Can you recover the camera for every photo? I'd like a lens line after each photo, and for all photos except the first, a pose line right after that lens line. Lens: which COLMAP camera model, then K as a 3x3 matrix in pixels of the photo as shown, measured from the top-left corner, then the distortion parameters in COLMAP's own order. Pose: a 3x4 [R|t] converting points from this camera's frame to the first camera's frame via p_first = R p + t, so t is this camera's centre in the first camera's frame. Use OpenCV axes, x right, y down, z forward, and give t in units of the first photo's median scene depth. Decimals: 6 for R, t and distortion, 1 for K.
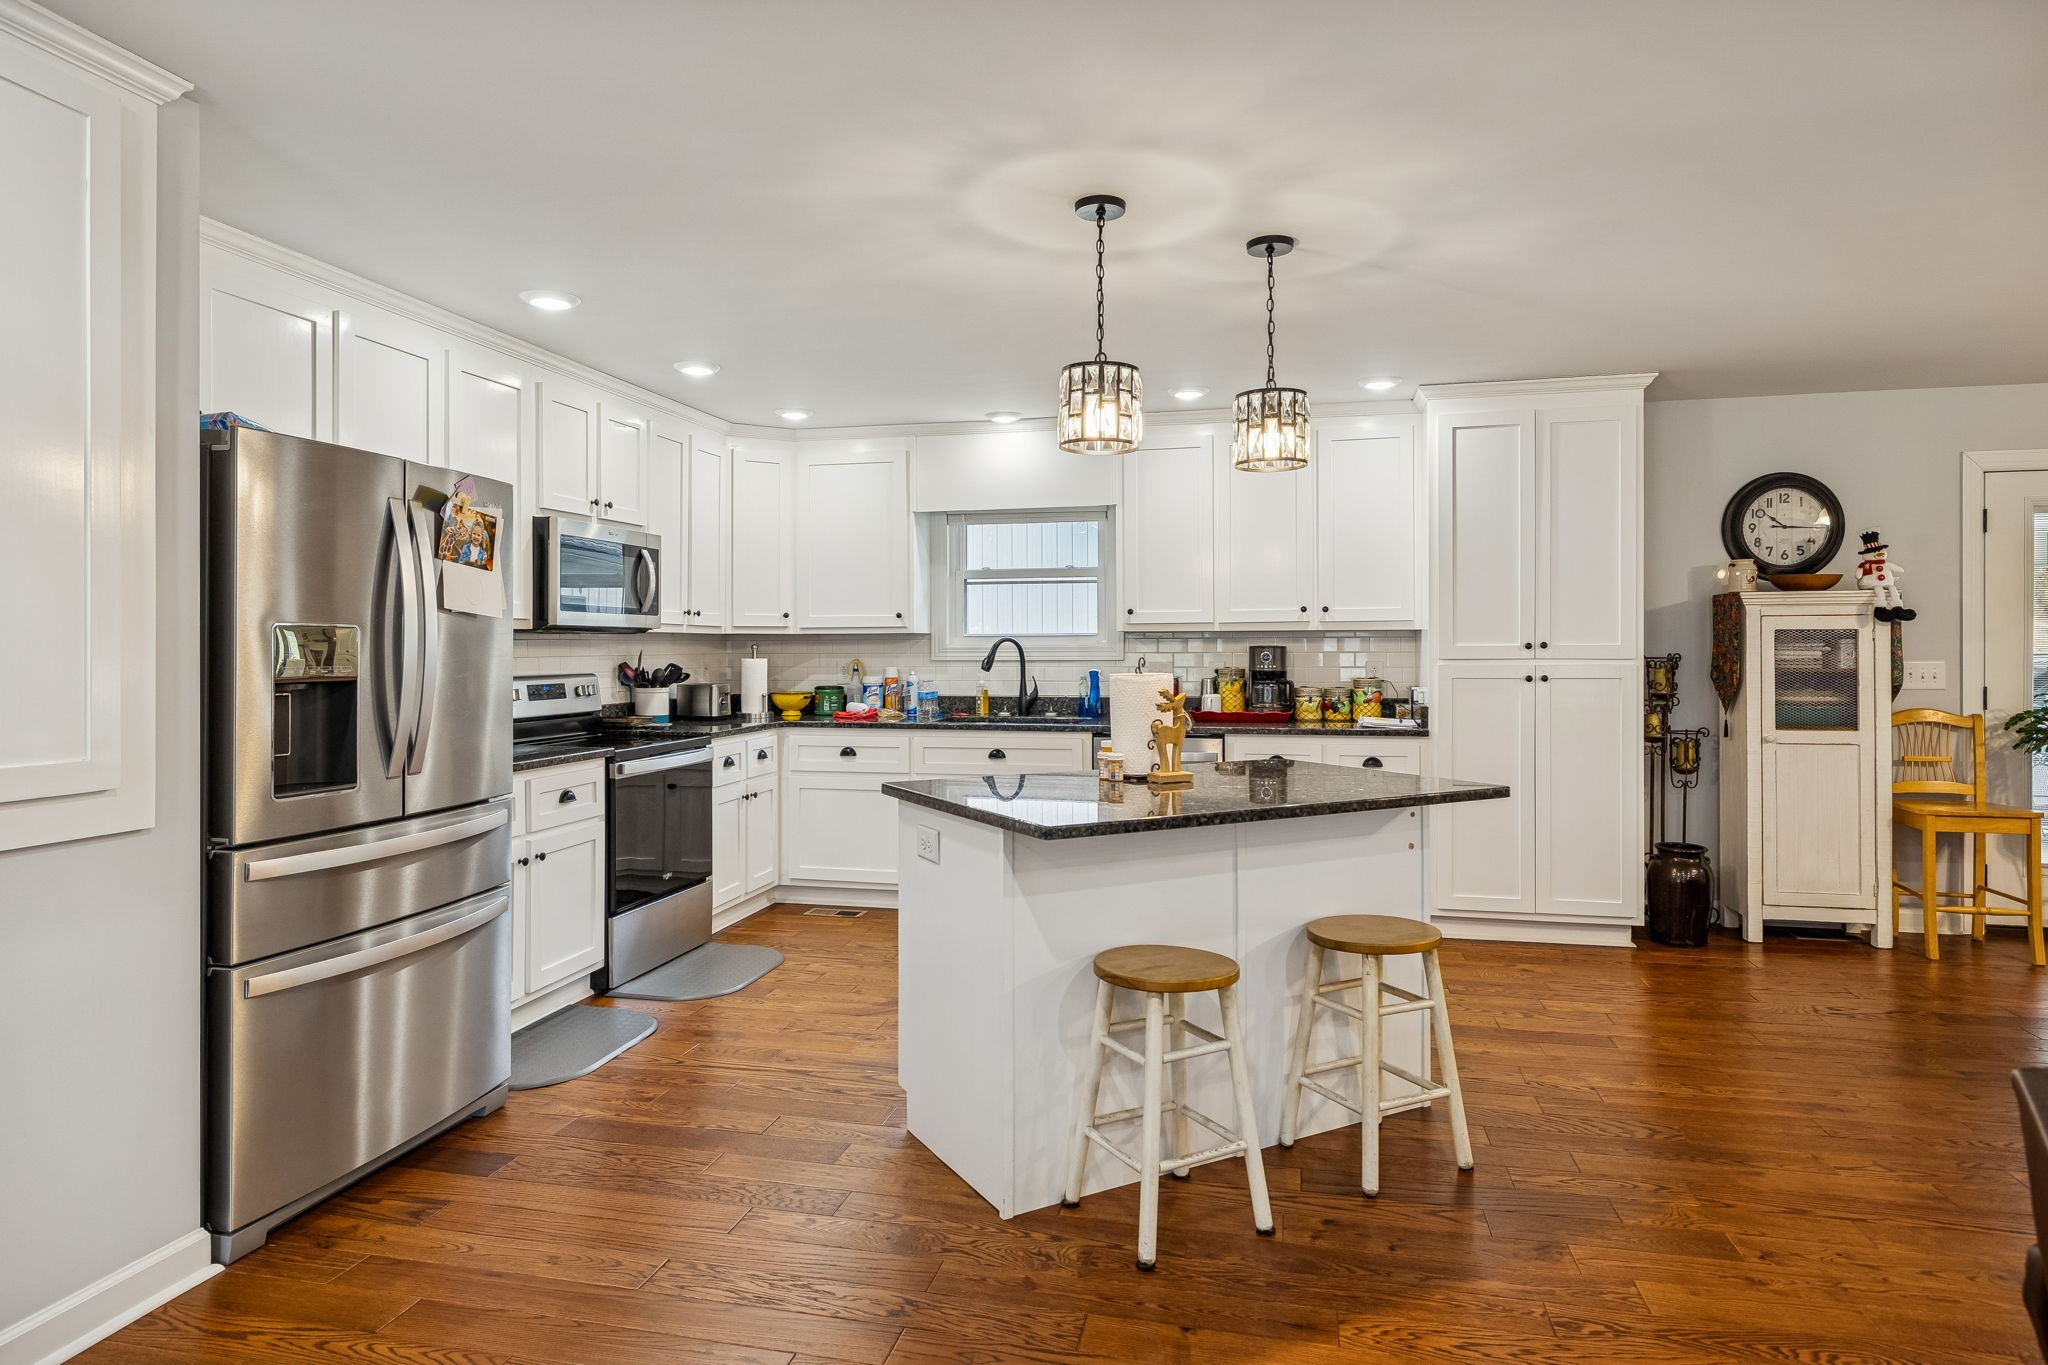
lens RADIAL K [[1154.6, 0, 1010.6], [0, 1154.6, 642.6], [0, 0, 1]] dist [0.000100, 0.001462]
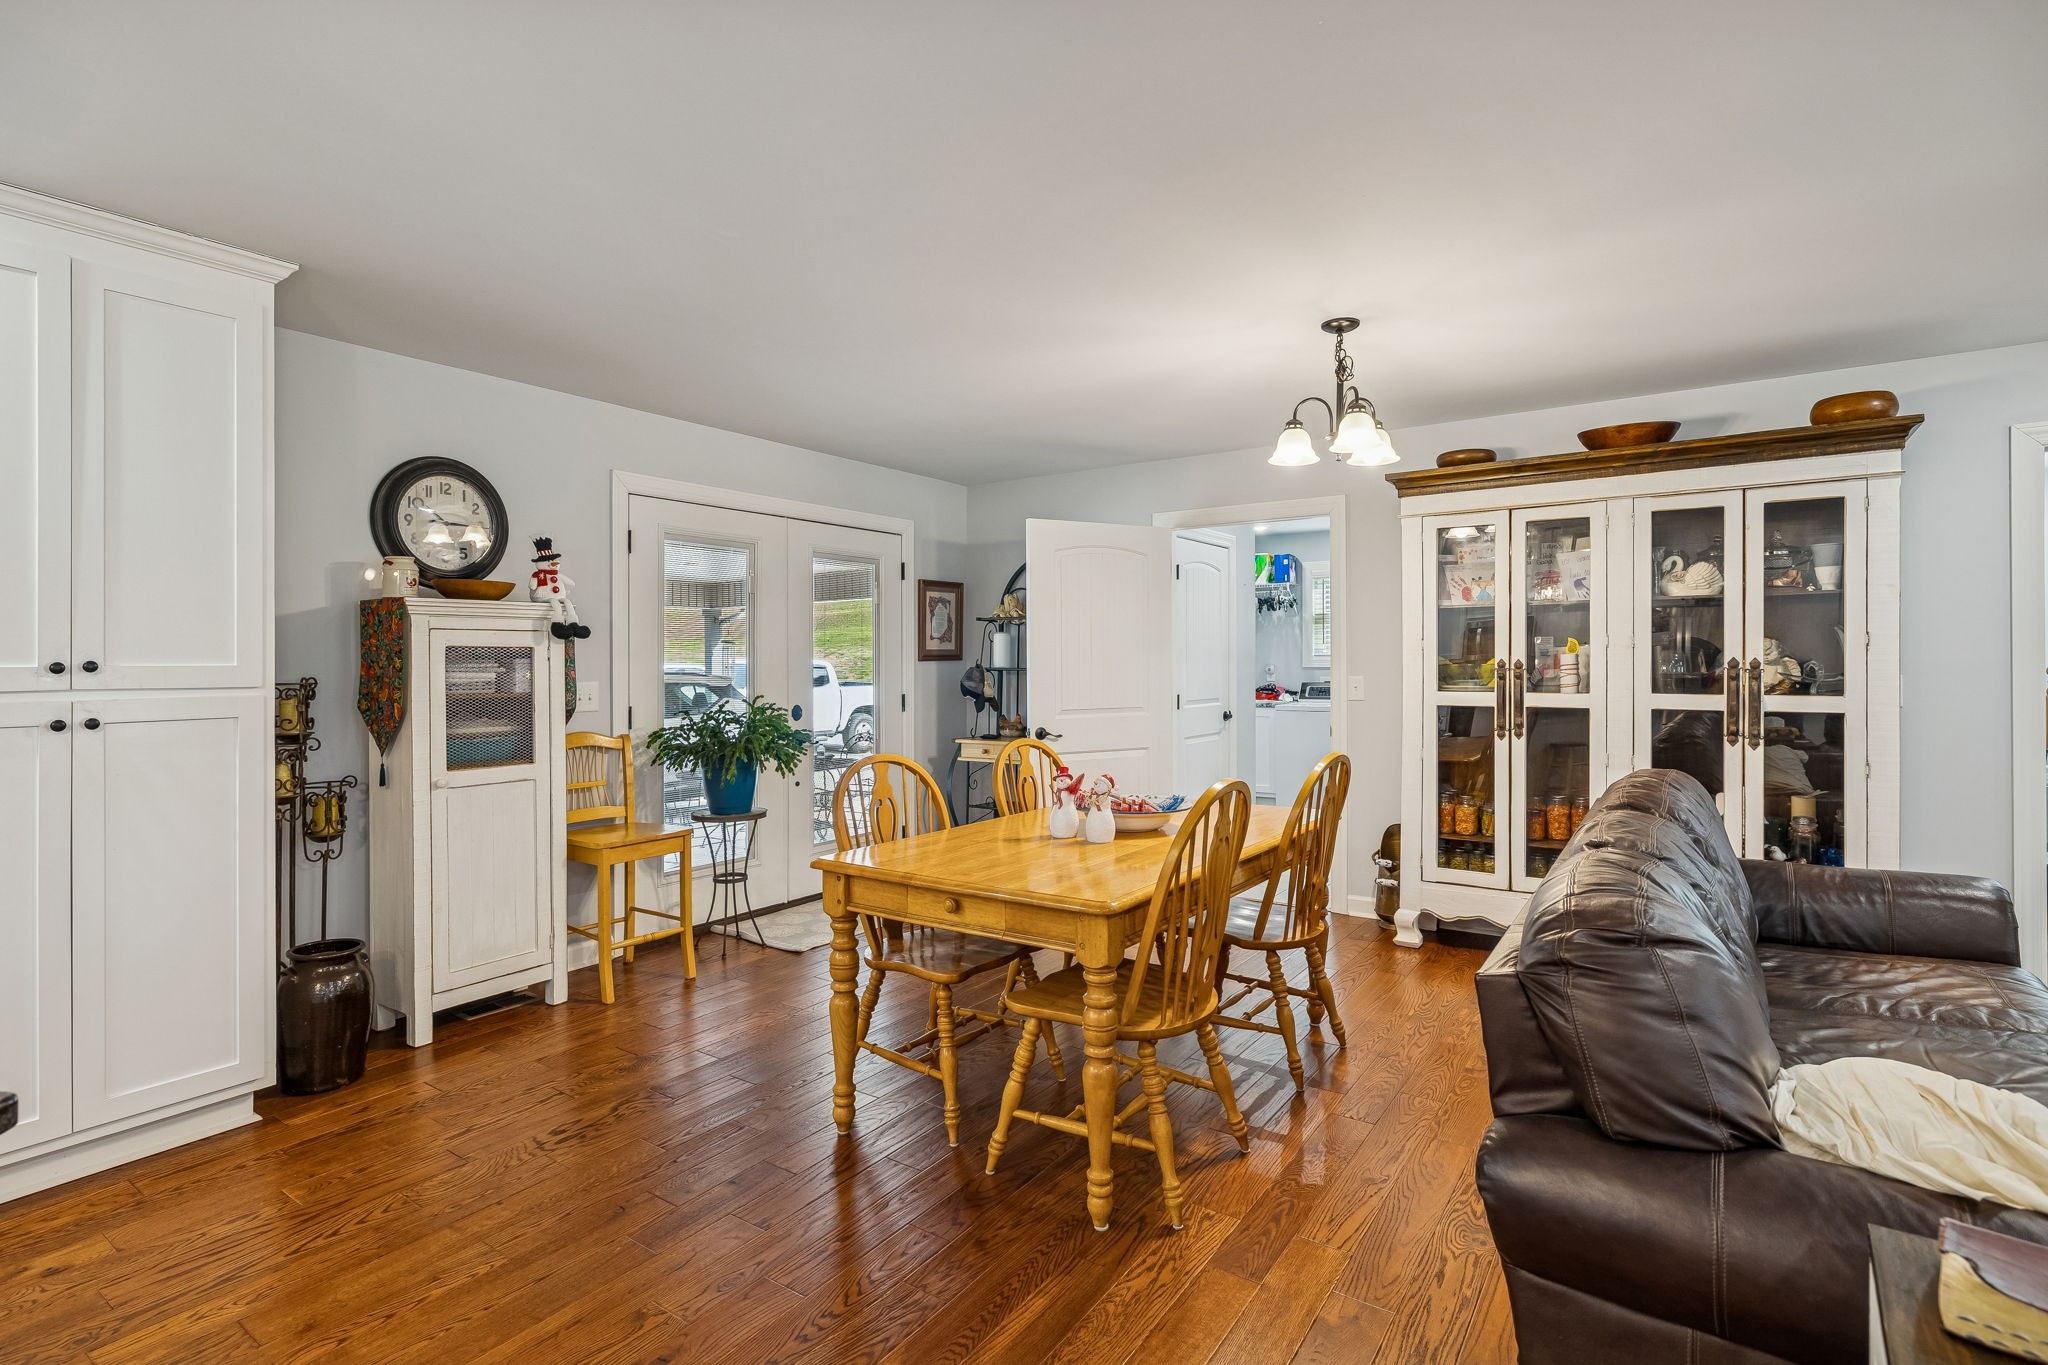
lens RADIAL K [[993.3, 0, 1016.4], [0, 993.3, 660.6], [0, 0, 1]] dist [-0.000839, 0.000880]
pose [[0.365288, 0.002435, 0.930892, 0.163407], [0.005485, 0.999974, -0.004768, 0.004146], [-0.930879, 0.006848, 0.365265, 0.376214]]
